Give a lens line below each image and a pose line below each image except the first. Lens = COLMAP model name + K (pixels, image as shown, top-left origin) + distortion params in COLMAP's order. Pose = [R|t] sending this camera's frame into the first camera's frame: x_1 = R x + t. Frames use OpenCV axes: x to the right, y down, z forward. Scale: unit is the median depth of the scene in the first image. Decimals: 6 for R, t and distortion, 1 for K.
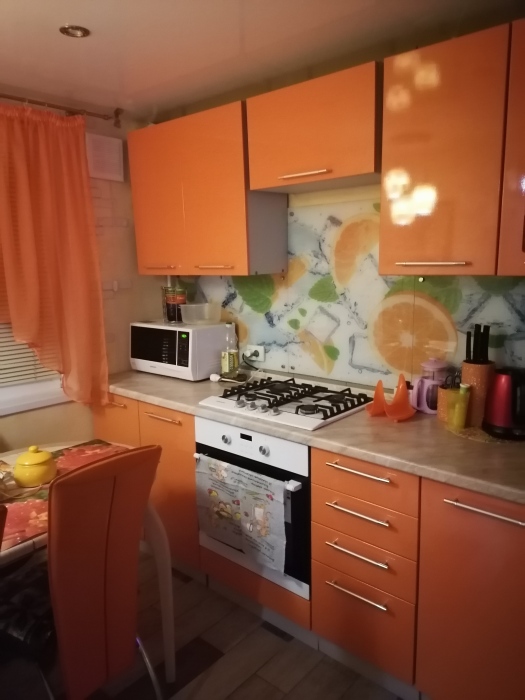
lens RADIAL K [[526.0, 0, 266.8], [0, 526.0, 347.0], [0, 0, 1]] dist [0.083317, -0.094809]
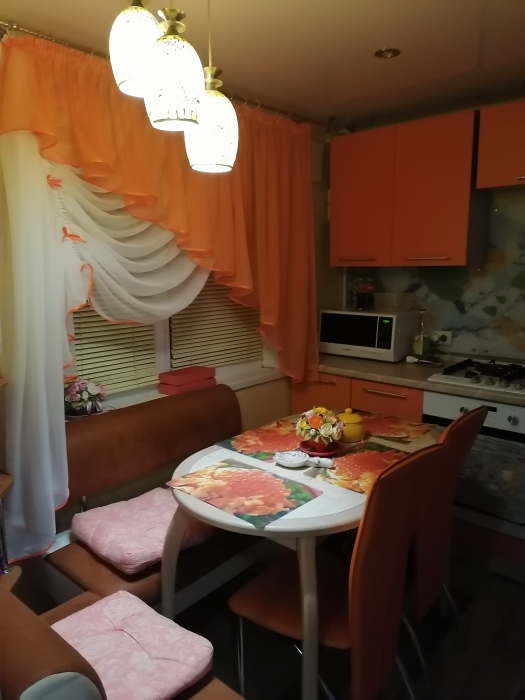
lens RADIAL K [[526.0, 0, 257.7], [0, 526.0, 348.0], [0, 0, 1]] dist [0.083317, -0.094809]
pose [[0.999835, 0.008339, -0.016112, -0.406827], [-0.008235, 0.999945, 0.006534, 0.029977], [0.016165, -0.006400, 0.999849, -0.113831]]
